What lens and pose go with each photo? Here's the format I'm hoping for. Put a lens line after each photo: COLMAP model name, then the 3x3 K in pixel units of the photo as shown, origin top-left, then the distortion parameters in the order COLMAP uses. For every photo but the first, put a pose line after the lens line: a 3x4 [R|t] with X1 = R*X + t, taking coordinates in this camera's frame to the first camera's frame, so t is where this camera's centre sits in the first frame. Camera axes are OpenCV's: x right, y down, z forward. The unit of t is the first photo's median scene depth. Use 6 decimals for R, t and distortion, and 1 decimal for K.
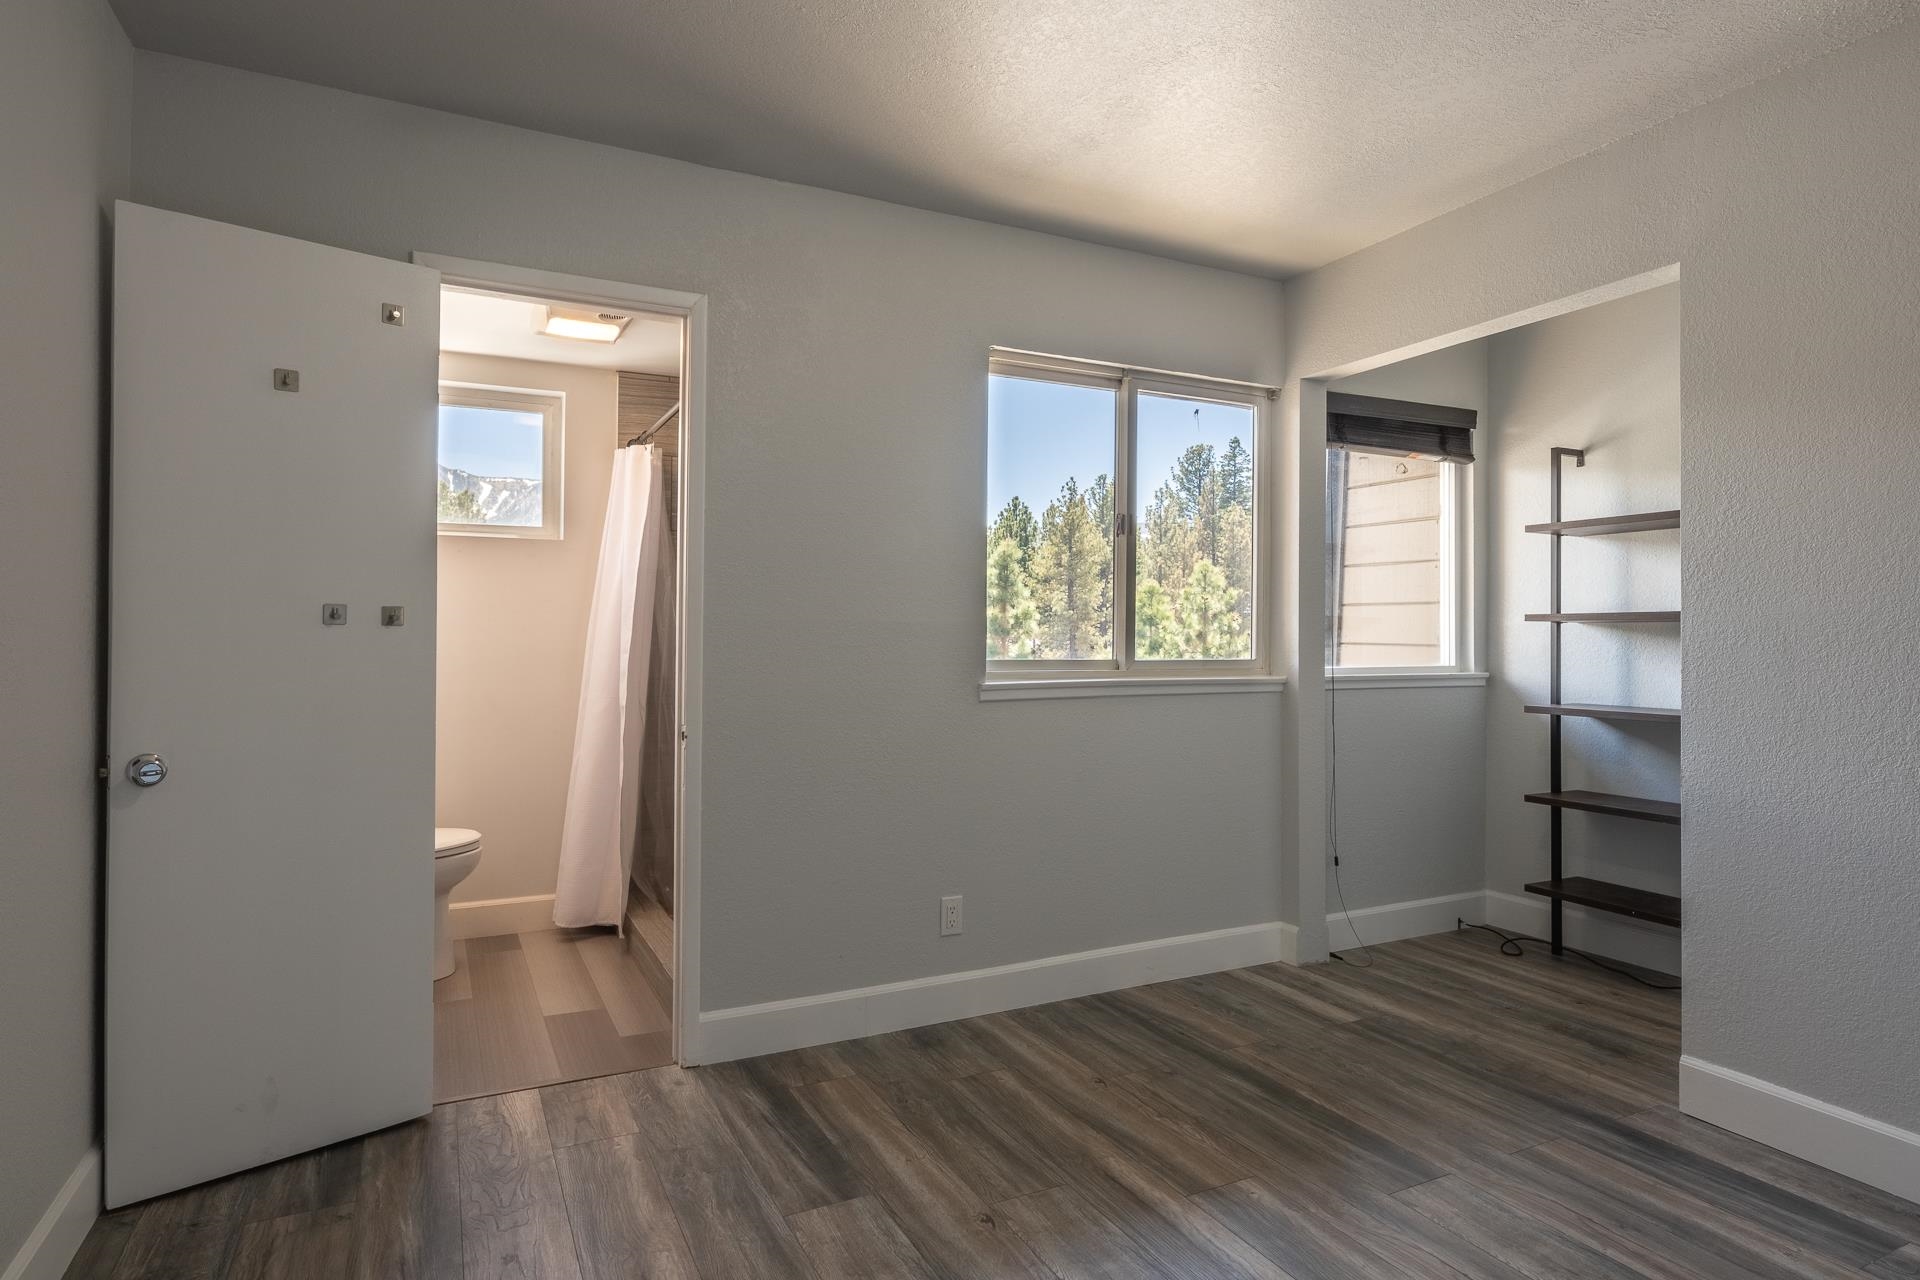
lens RADIAL K [[1016.2, 0, 943.4], [0, 1016.2, 637.9], [0, 0, 1]] dist [-0.001349, -0.002701]
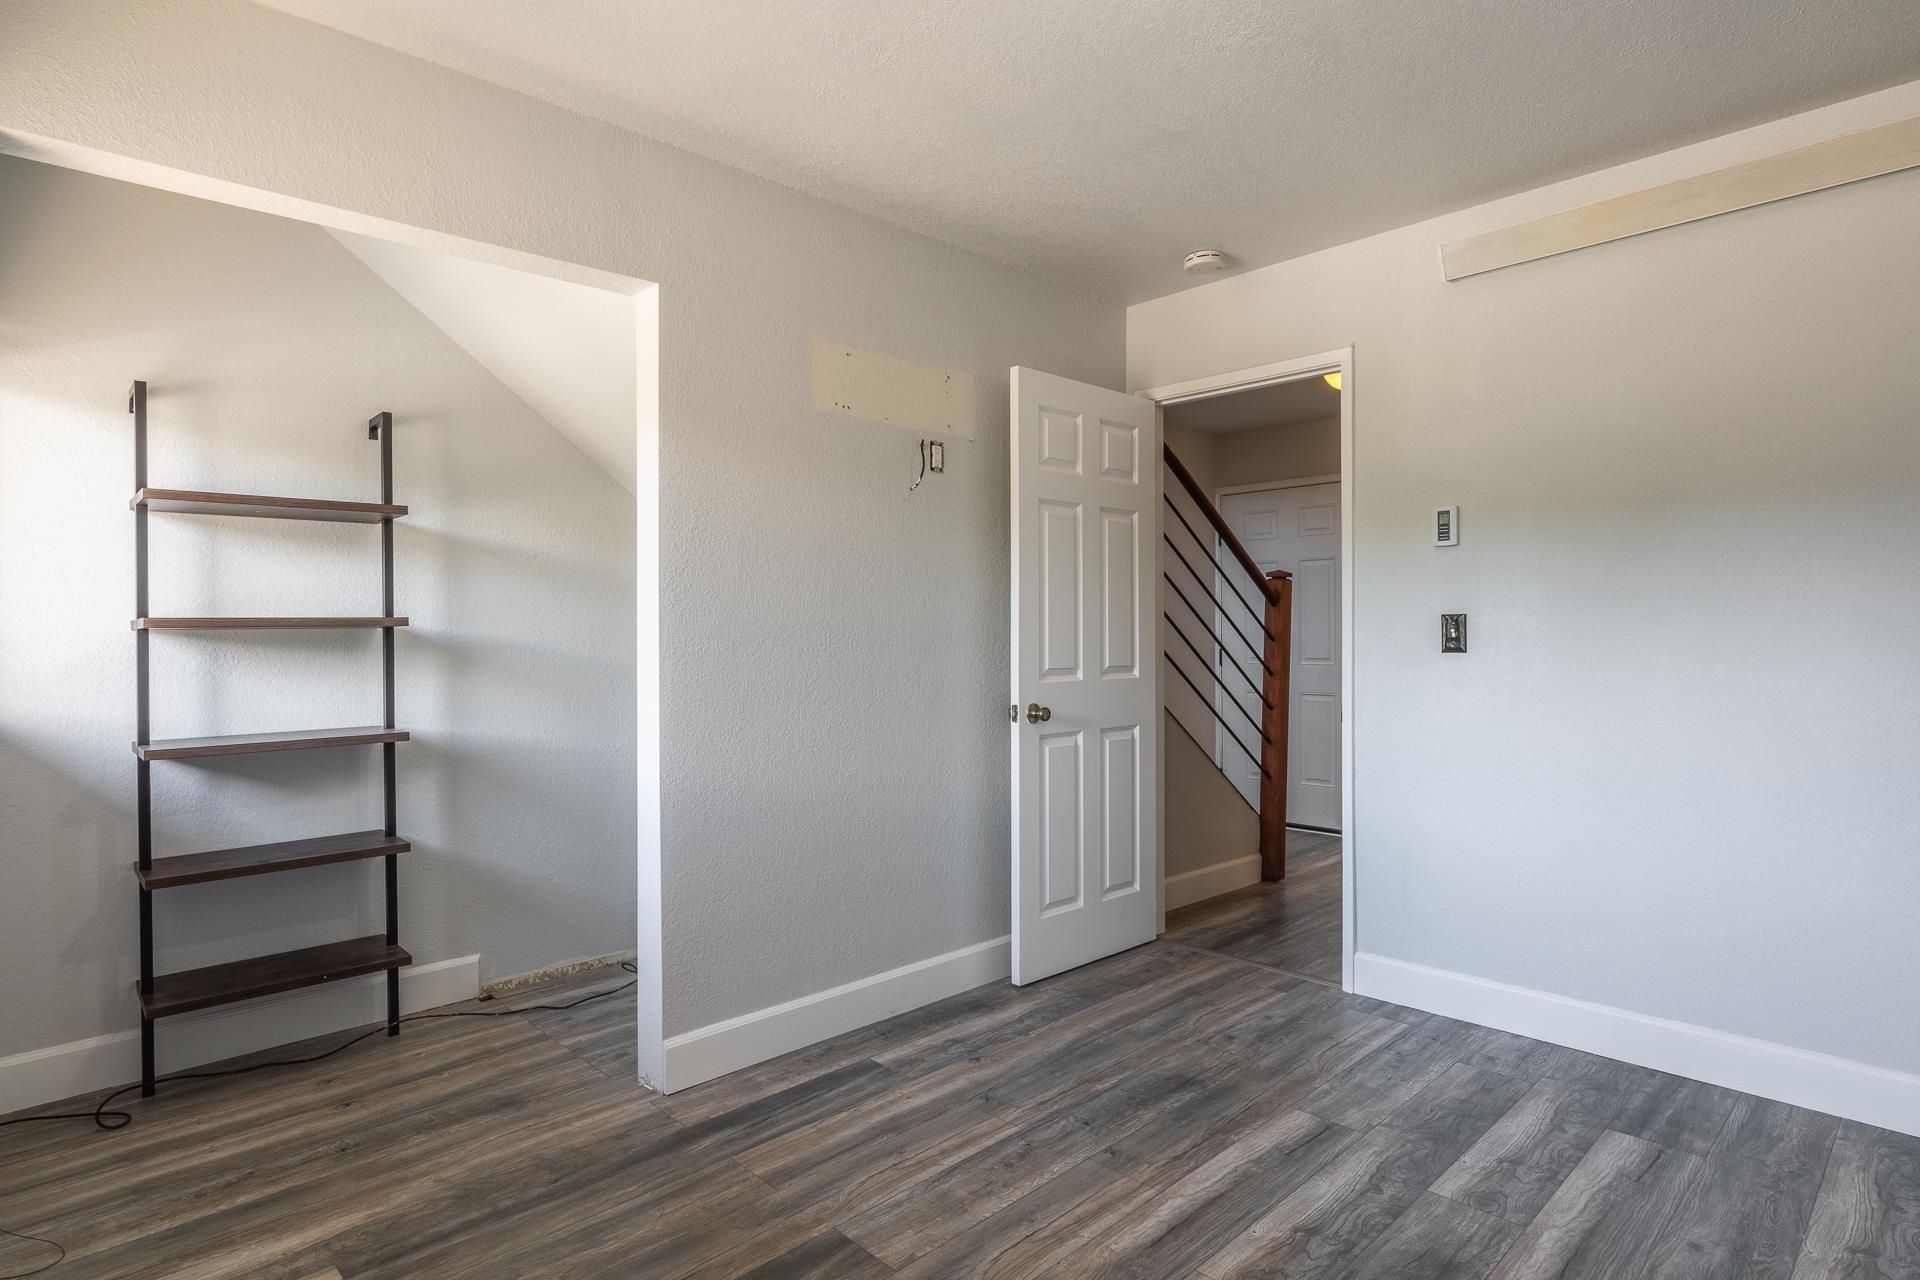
lens RADIAL K [[1016.2, 0, 933.0], [0, 1016.2, 635.0], [0, 0, 1]] dist [-0.001349, -0.002701]
pose [[-0.290154, -0.006725, 0.956956, -0.286456], [0.013953, 0.999839, 0.011257, -0.014515], [-0.956878, 0.016619, -0.290014, 0.826229]]
